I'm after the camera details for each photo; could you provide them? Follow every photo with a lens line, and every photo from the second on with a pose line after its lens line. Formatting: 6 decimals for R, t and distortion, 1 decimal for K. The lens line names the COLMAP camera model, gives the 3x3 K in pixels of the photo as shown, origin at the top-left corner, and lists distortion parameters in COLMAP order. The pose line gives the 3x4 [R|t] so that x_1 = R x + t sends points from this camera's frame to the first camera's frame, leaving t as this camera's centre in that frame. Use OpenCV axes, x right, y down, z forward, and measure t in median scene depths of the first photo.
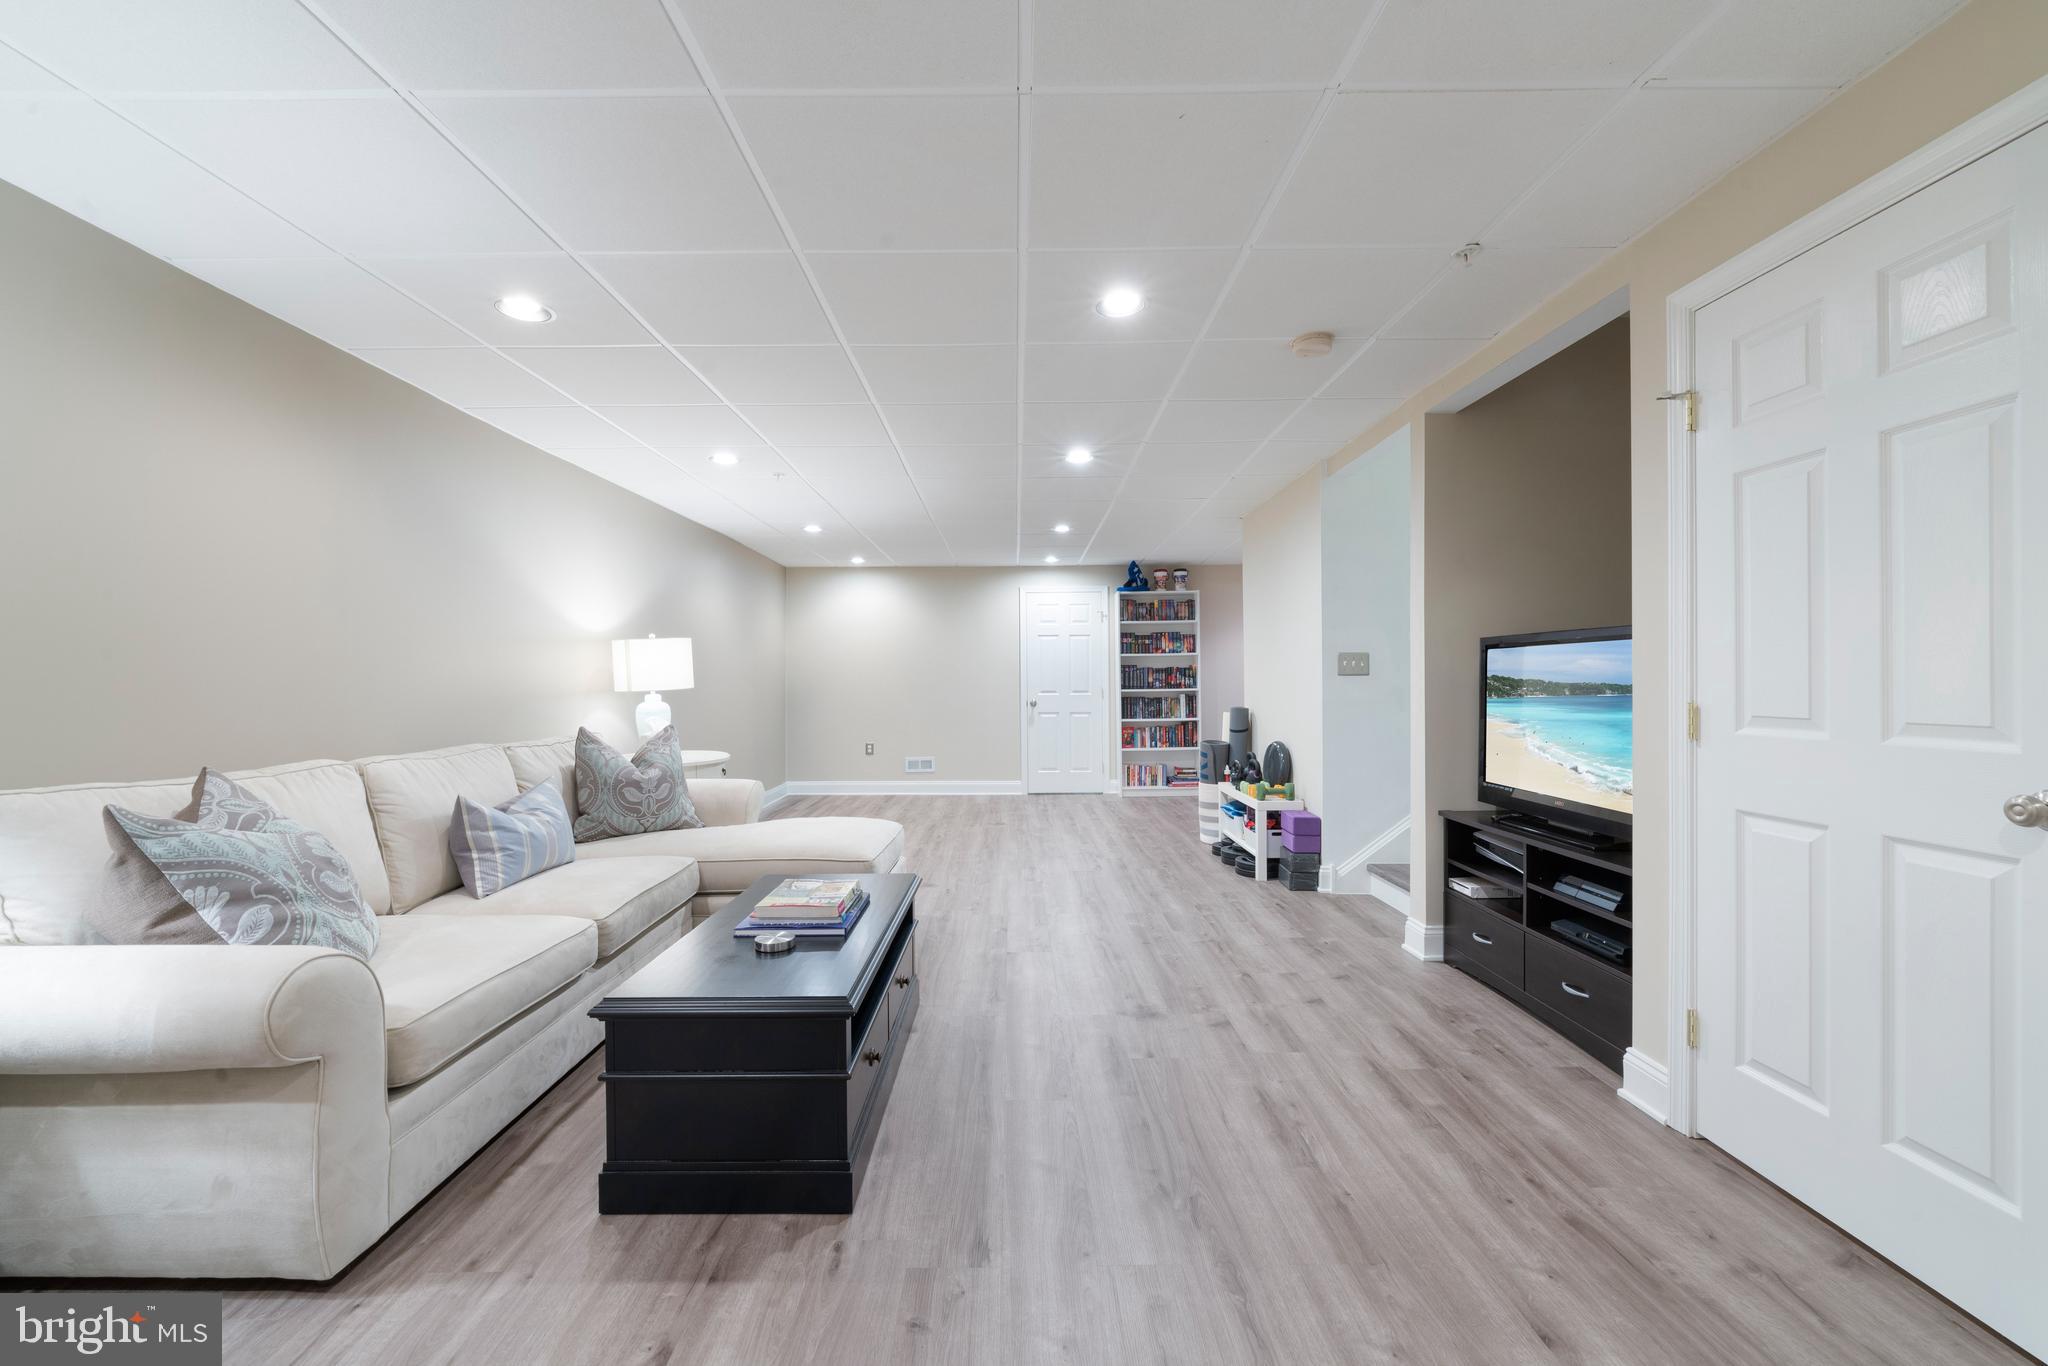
lens RADIAL K [[828.3, 0, 1034.9], [0, 828.3, 687.9], [0, 0, 1]] dist [-0.001141, 0.000033]
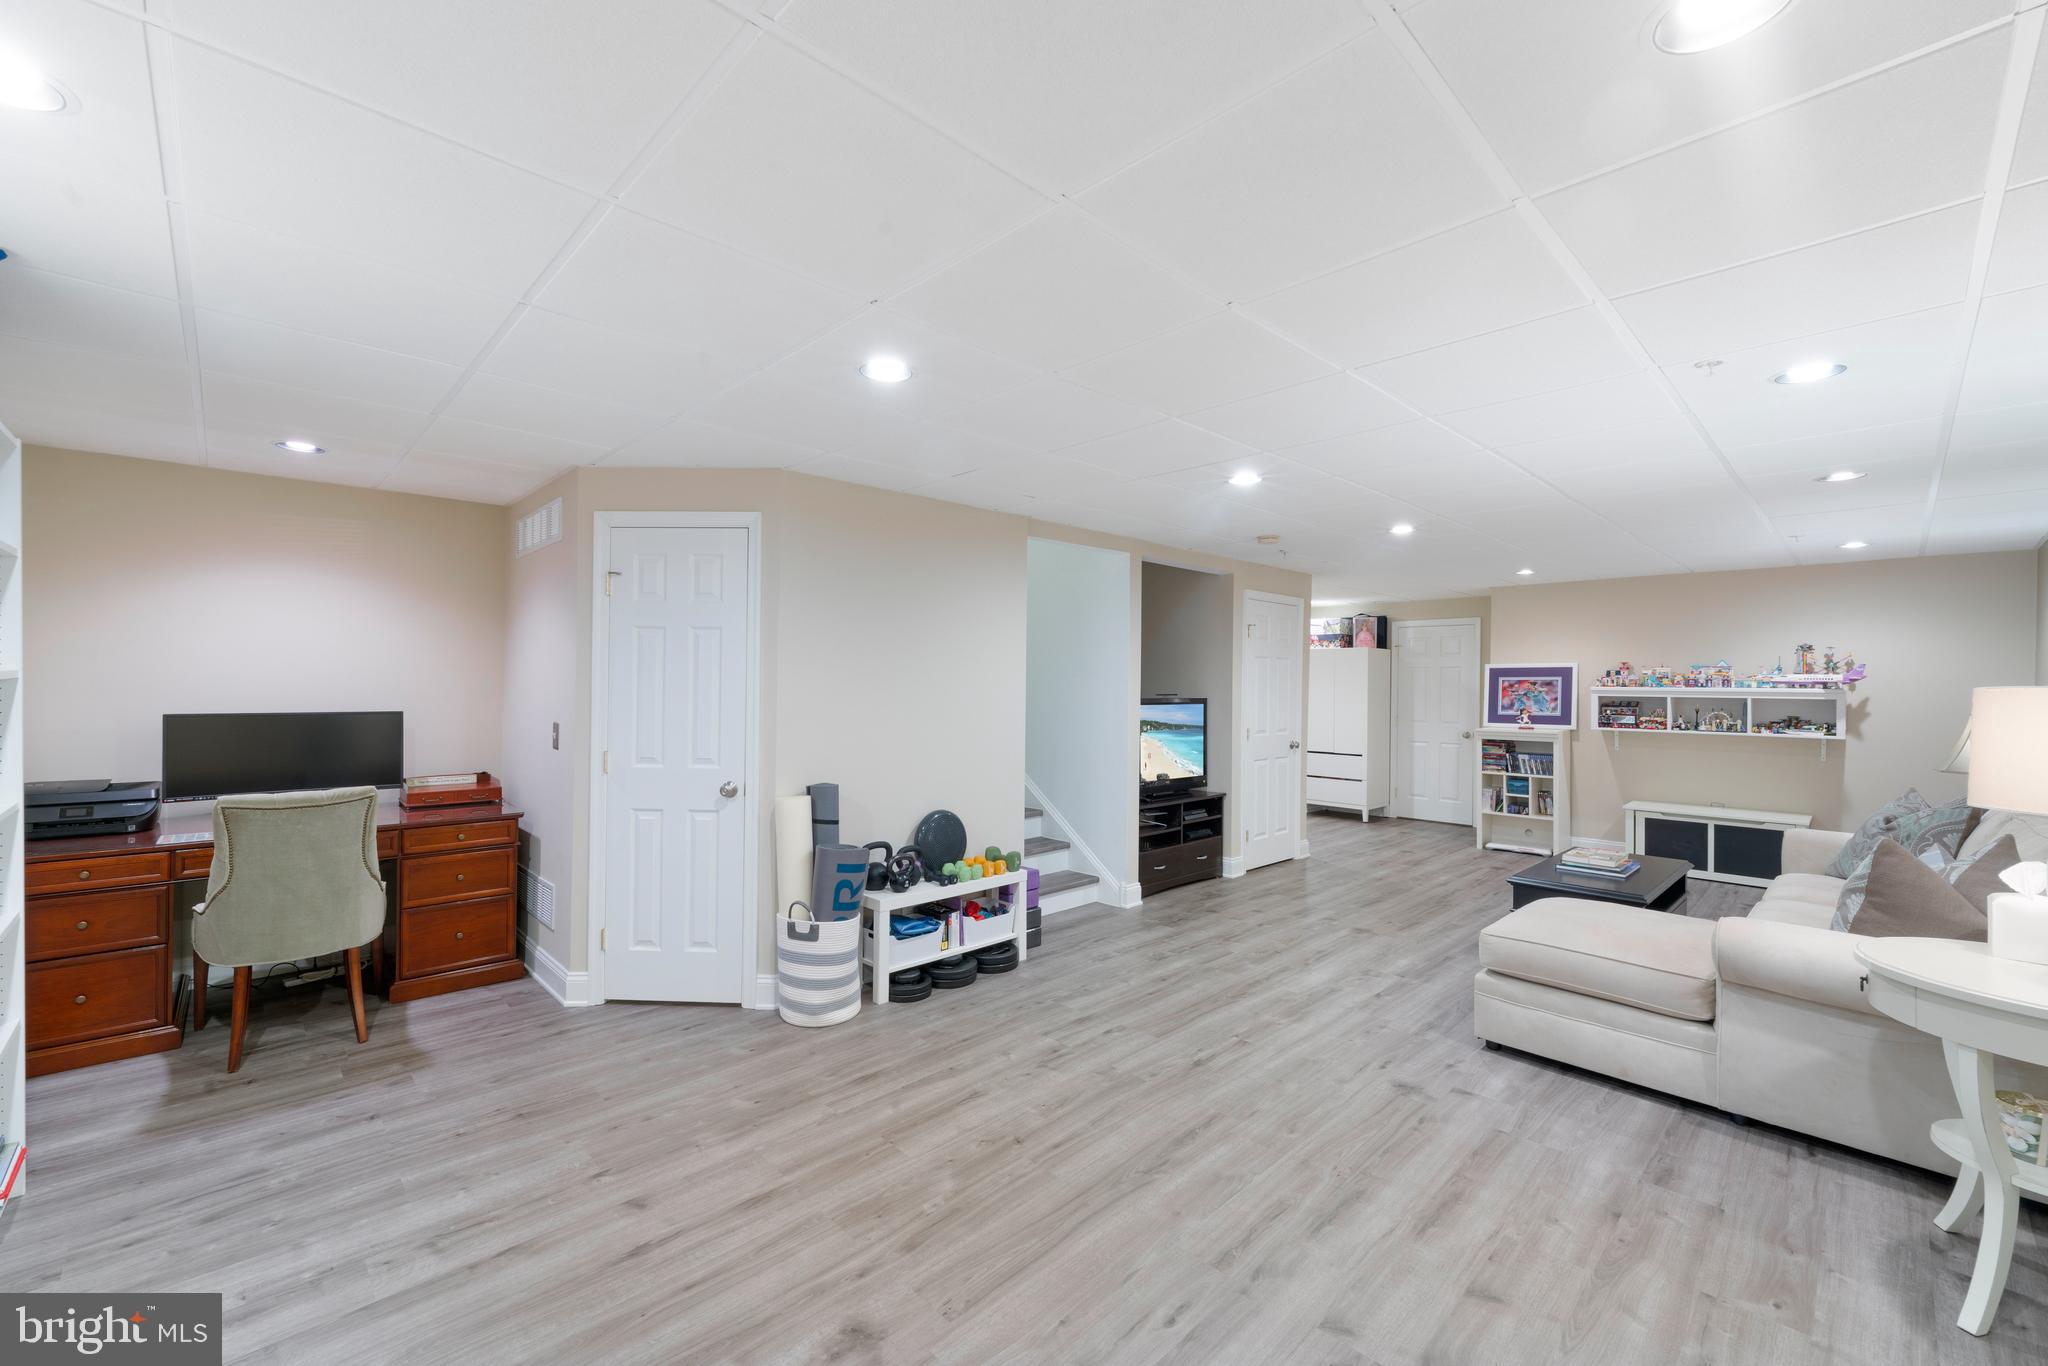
lens RADIAL K [[828.3, 0, 1034.9], [0, 828.3, 687.9], [0, 0, 1]] dist [-0.001141, 0.000033]
pose [[-0.688549, -0.002578, 0.725185, -0.692920], [-0.003302, 0.999994, 0.000420, -0.103322], [-0.725182, -0.002105, -0.688554, 2.935468]]
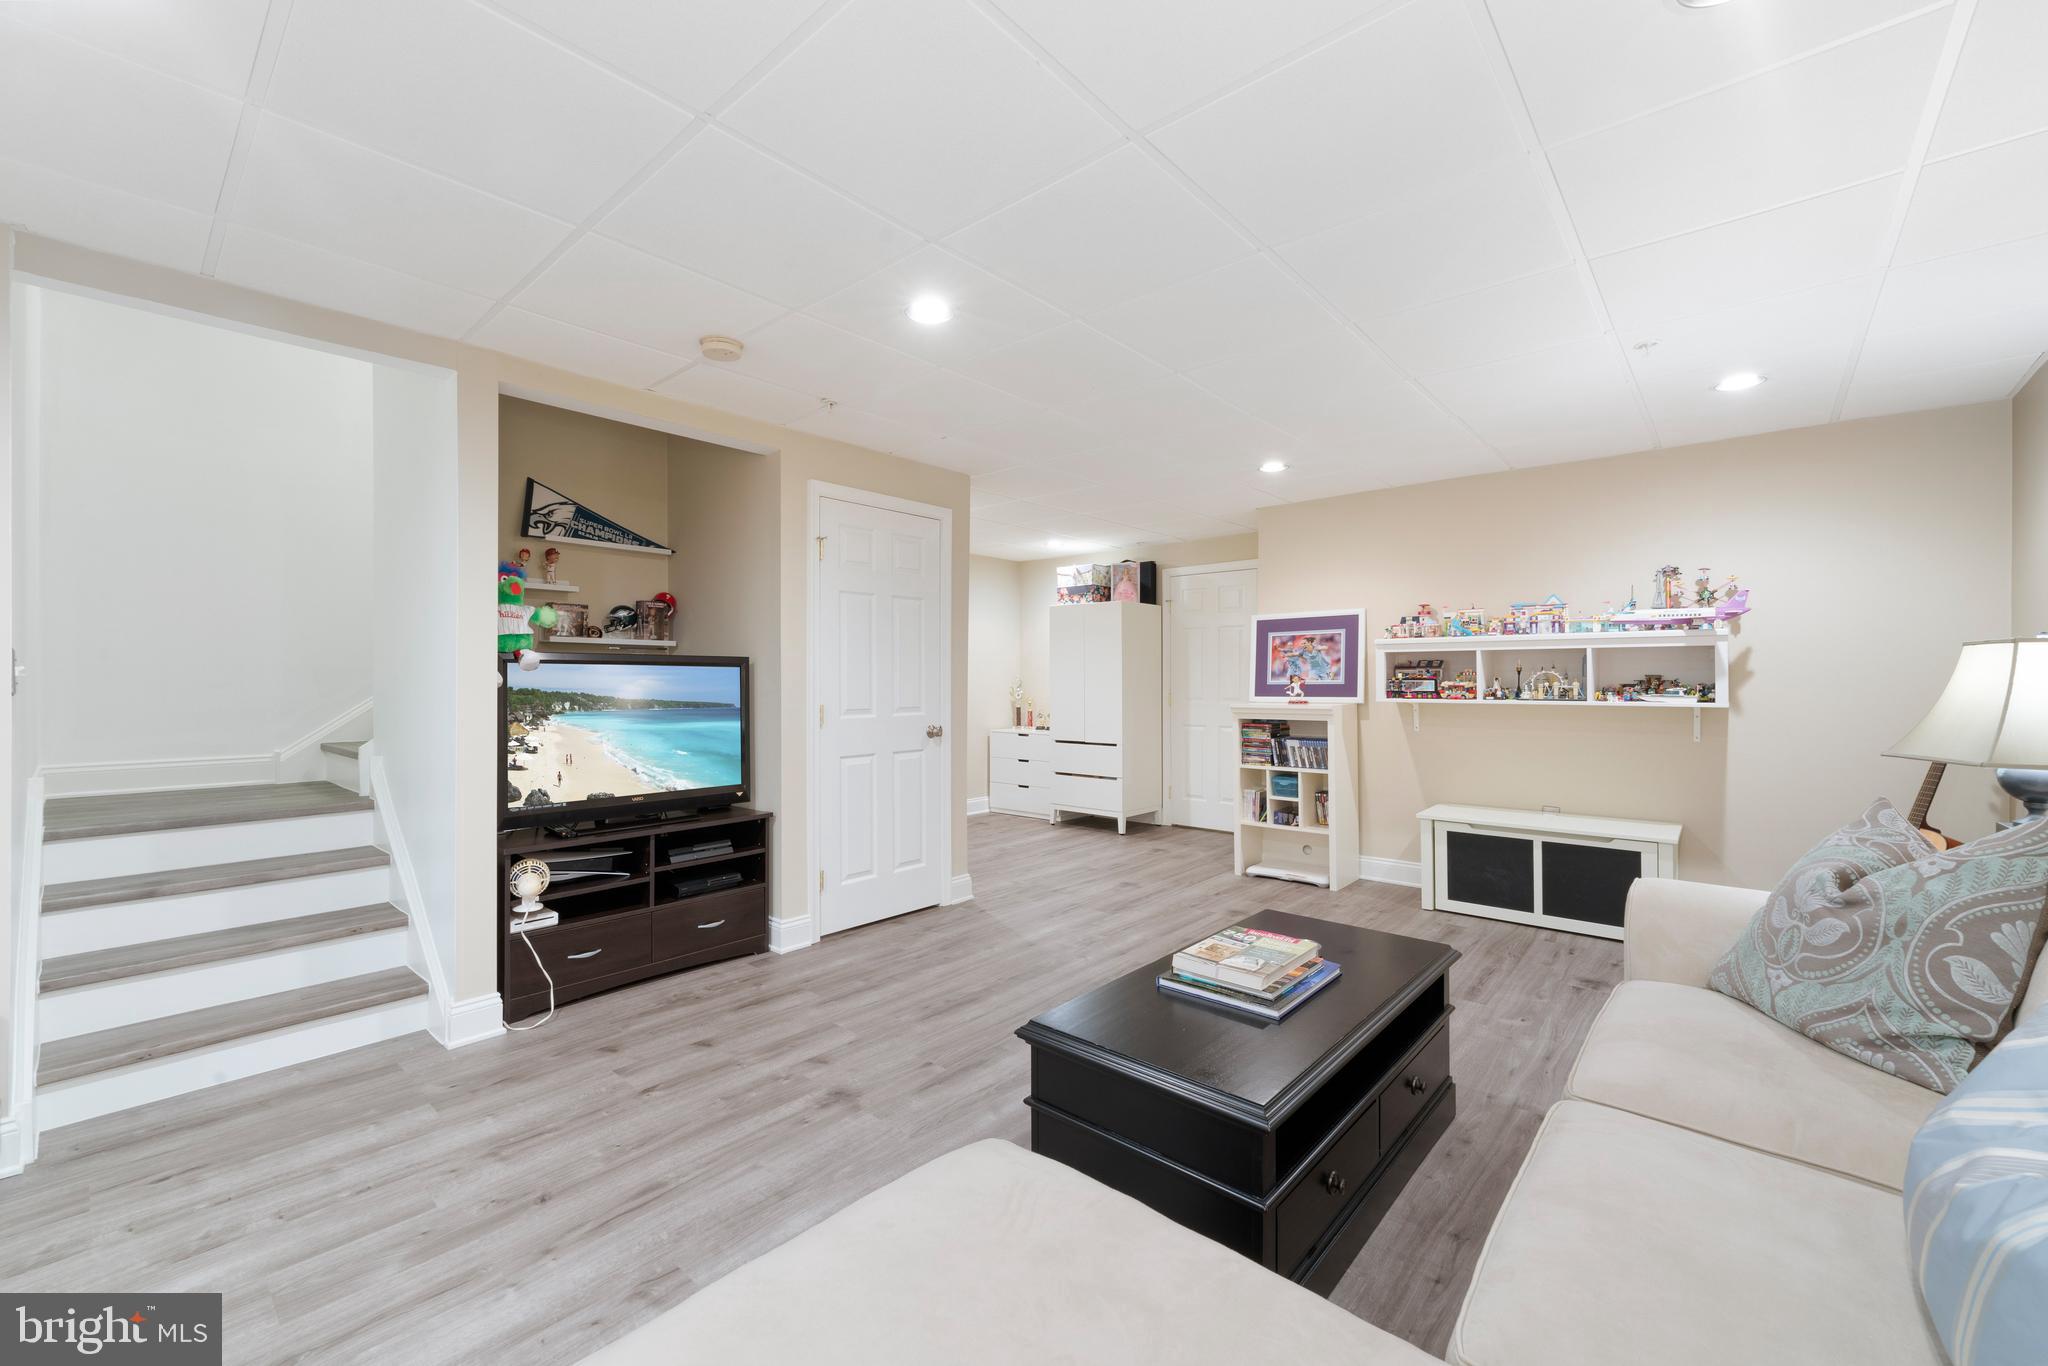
lens RADIAL K [[818.4, 0, 1017.4], [0, 818.4, 678.7], [0, 0, 1]] dist [0.000533, -0.000191]
pose [[-0.738350, 0.009328, 0.674353, -0.625333], [0.009736, 0.999948, -0.003172, -0.026710], [-0.674347, 0.004224, -0.738402, 1.663650]]
